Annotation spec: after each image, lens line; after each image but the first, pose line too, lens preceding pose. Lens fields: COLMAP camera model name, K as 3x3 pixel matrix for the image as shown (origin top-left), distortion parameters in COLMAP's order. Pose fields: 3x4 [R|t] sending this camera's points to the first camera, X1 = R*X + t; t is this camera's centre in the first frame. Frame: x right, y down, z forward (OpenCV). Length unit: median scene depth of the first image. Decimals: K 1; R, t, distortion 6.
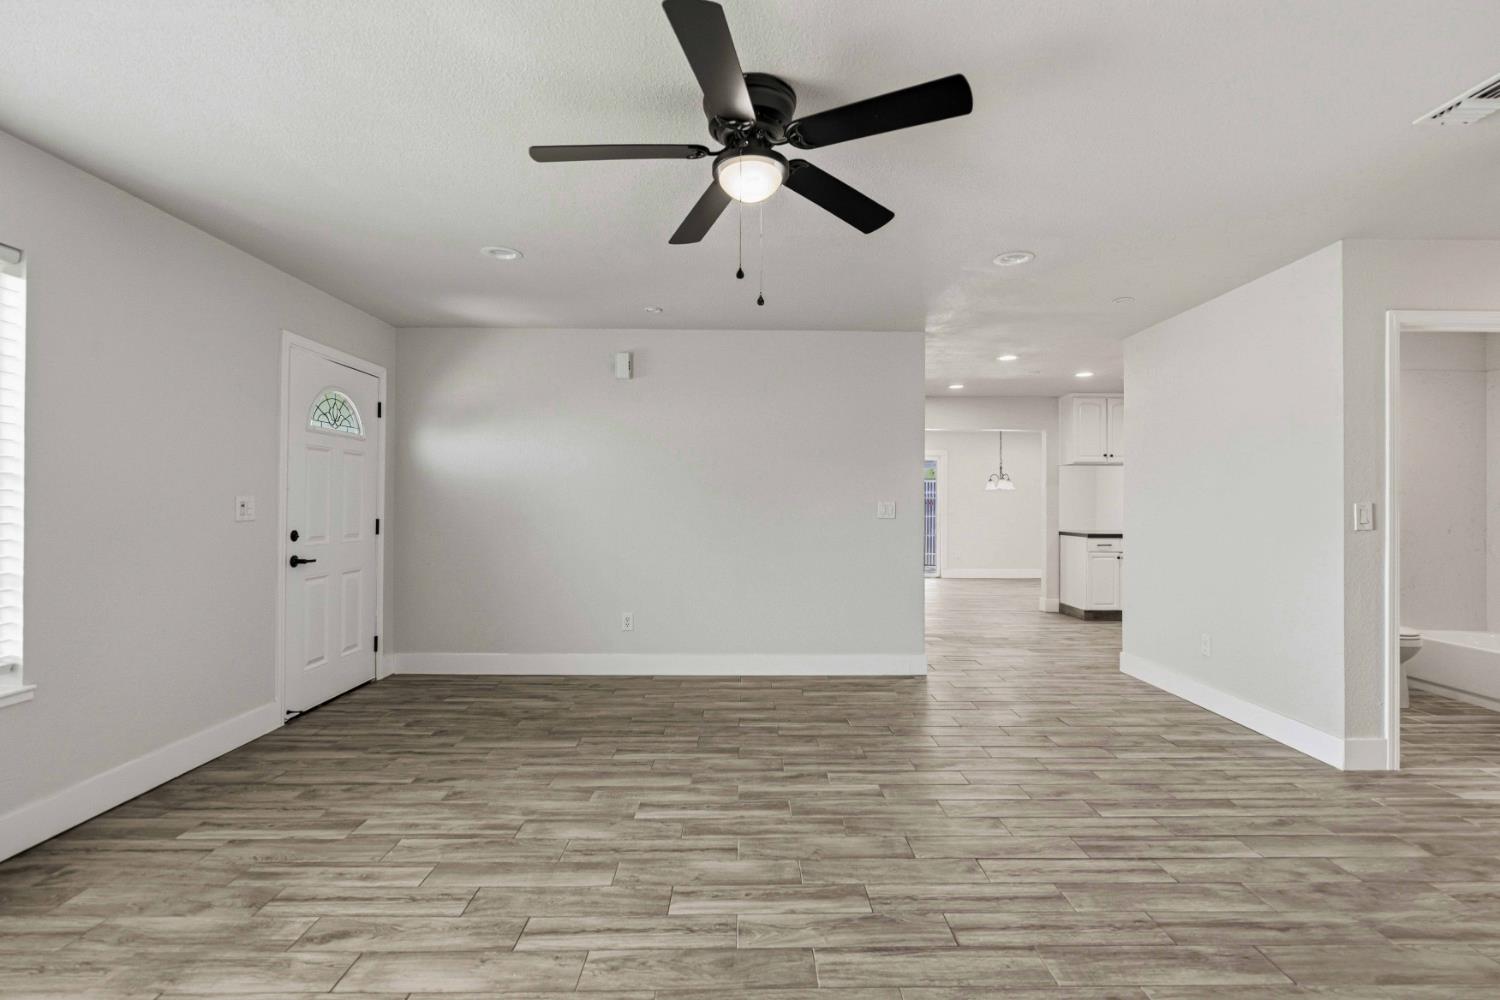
lens RADIAL K [[694.1, 0, 748.2], [0, 694.1, 497.2], [0, 0, 1]] dist [0.009487, -0.004709]
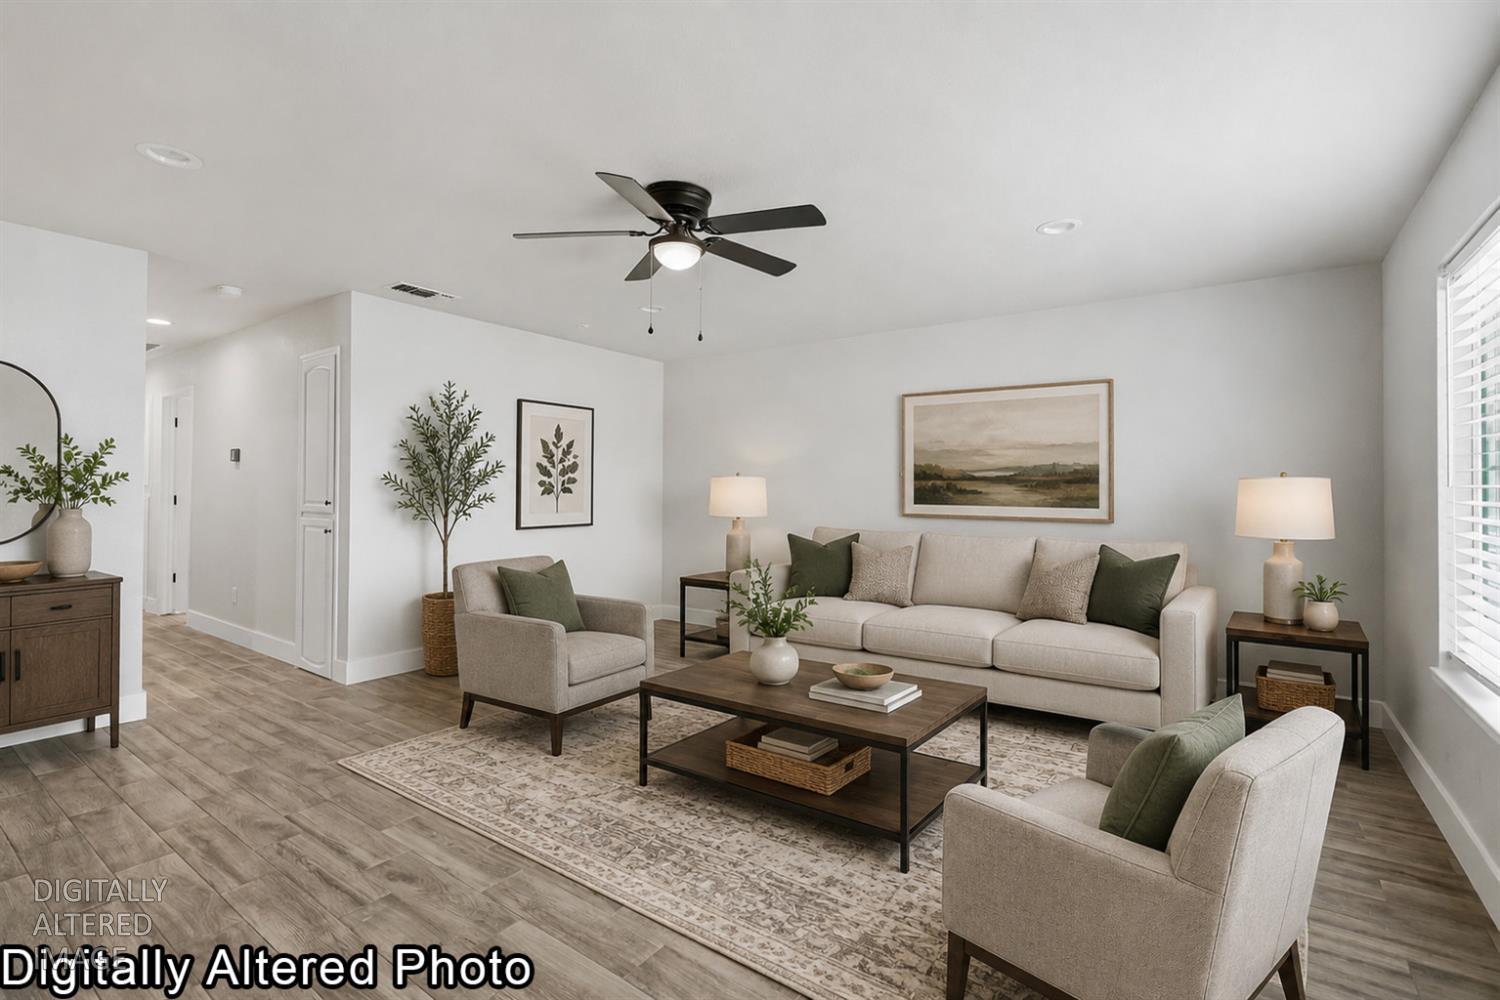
lens RADIAL K [[683.8, 0, 756.7], [0, 683.8, 496.4], [0, 0, 1]] dist [-0.000598, 0.000264]
pose [[-0.814015, -0.013203, 0.580693, -0.638693], [-0.014809, 0.999888, 0.001975, 0.011658], [-0.580655, -0.006992, -0.814120, 1.410131]]
